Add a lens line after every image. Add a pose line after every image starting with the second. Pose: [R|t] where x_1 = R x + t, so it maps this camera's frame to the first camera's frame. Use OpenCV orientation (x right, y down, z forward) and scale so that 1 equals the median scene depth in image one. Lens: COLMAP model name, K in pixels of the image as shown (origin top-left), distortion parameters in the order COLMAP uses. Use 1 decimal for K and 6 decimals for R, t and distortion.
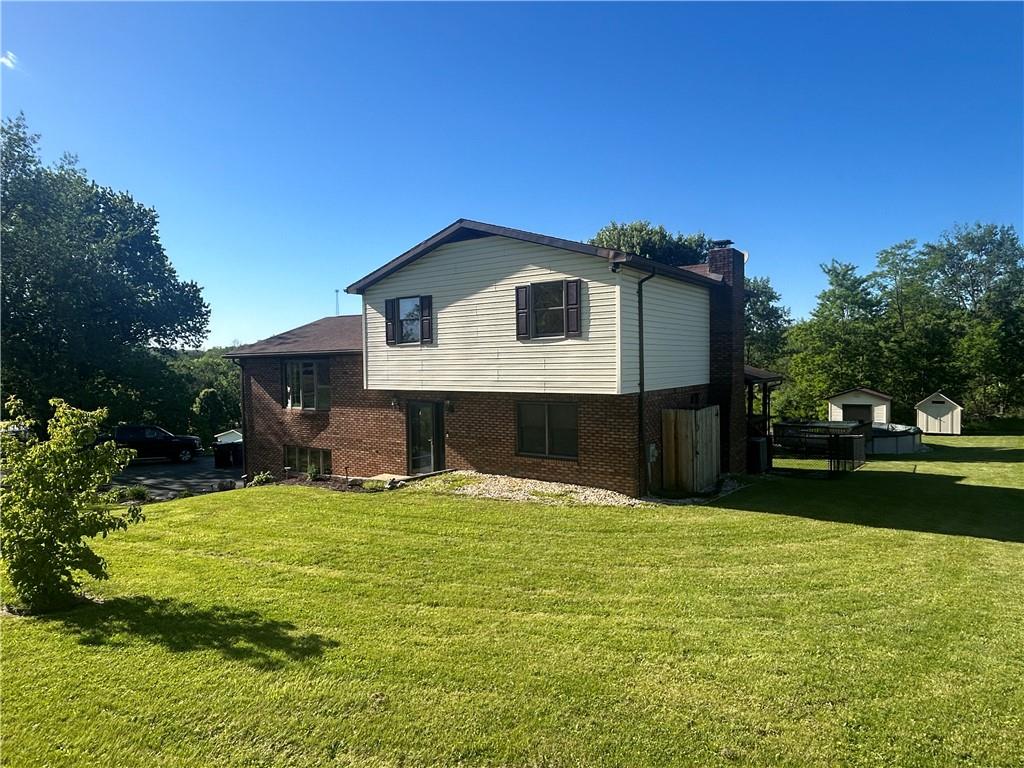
lens RADIAL K [[615.7, 0, 512.0], [0, 615.7, 384.0], [0, 0, 1]] dist [-0.001990, 0.001346]
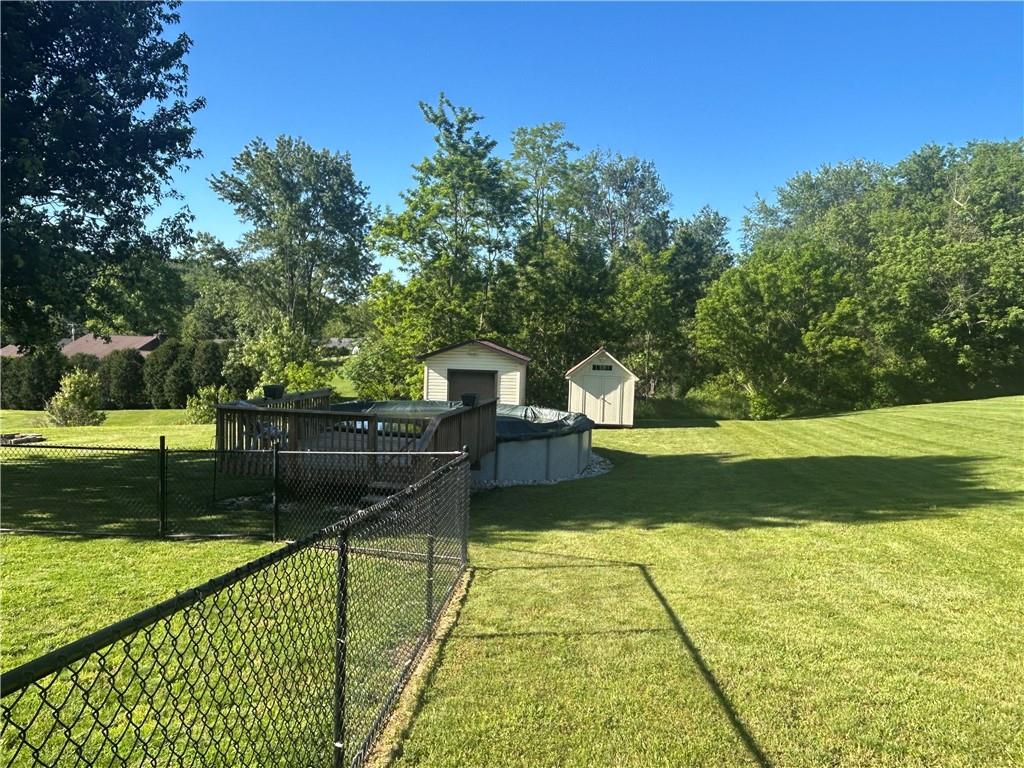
lens RADIAL K [[746.0, 0, 512.0], [0, 746.0, 384.0], [0, 0, 1]] dist [0.000040, -0.000006]
pose [[0.852561, 0.015230, 0.522406, 0.194677], [-0.032520, 0.999184, 0.023942, 0.021873], [-0.521615, -0.037400, 0.852361, 0.333020]]
